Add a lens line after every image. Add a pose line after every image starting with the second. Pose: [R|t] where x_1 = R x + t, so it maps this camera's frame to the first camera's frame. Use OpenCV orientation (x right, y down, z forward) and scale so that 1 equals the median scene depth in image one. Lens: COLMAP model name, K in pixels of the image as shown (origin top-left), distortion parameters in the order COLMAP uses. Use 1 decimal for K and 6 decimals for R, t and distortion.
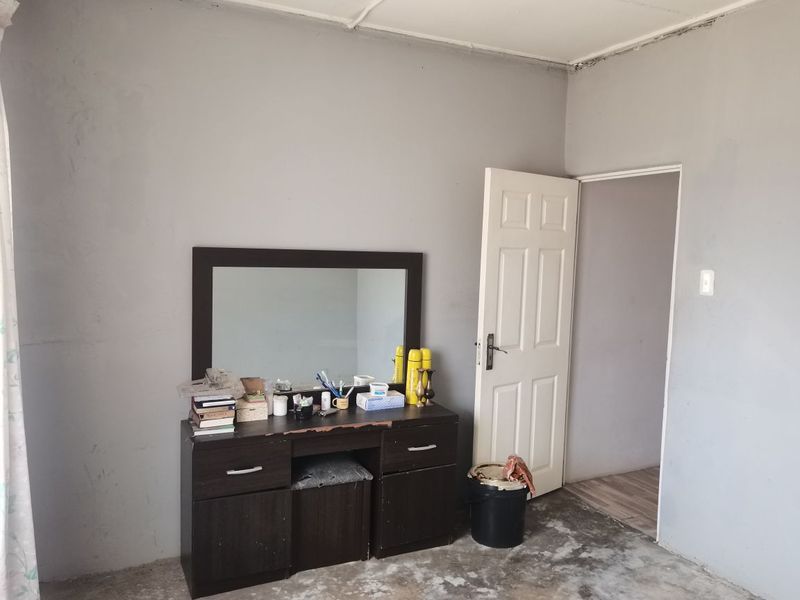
lens RADIAL K [[598.6, 0, 400.0], [0, 598.6, 300.0], [0, 0, 1]] dist [0.022863, -0.014172]
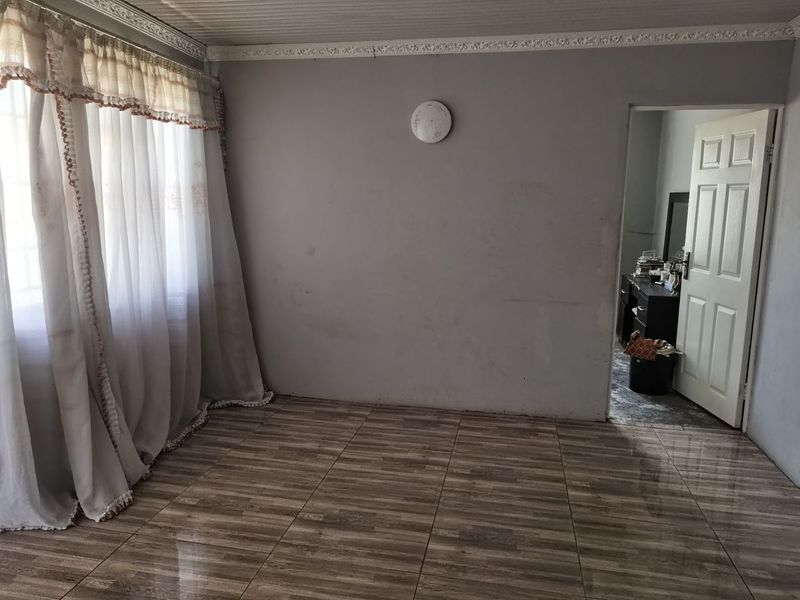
lens RADIAL K [[594.3, 0, 399.2], [0, 594.3, 296.9], [0, 0, 1]] dist [0.022684, -0.017835]
pose [[-0.597390, 0.095525, -0.796241, 1.429425], [-0.102383, 0.975671, 0.193866, -0.032638], [0.795389, 0.197335, -0.573076, 1.143363]]
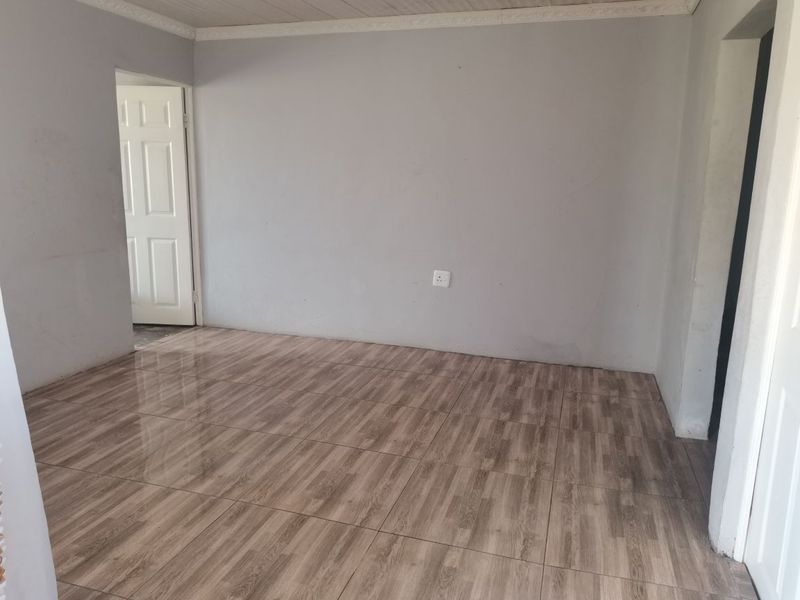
lens RADIAL K [[598.6, 0, 400.0], [0, 598.6, 300.0], [0, 0, 1]] dist [0.022863, -0.014172]
pose [[0.737380, 0.125462, -0.663725, 1.566562], [-0.062672, 0.991068, 0.117712, 0.073149], [0.672565, -0.045201, 0.738657, 0.350562]]
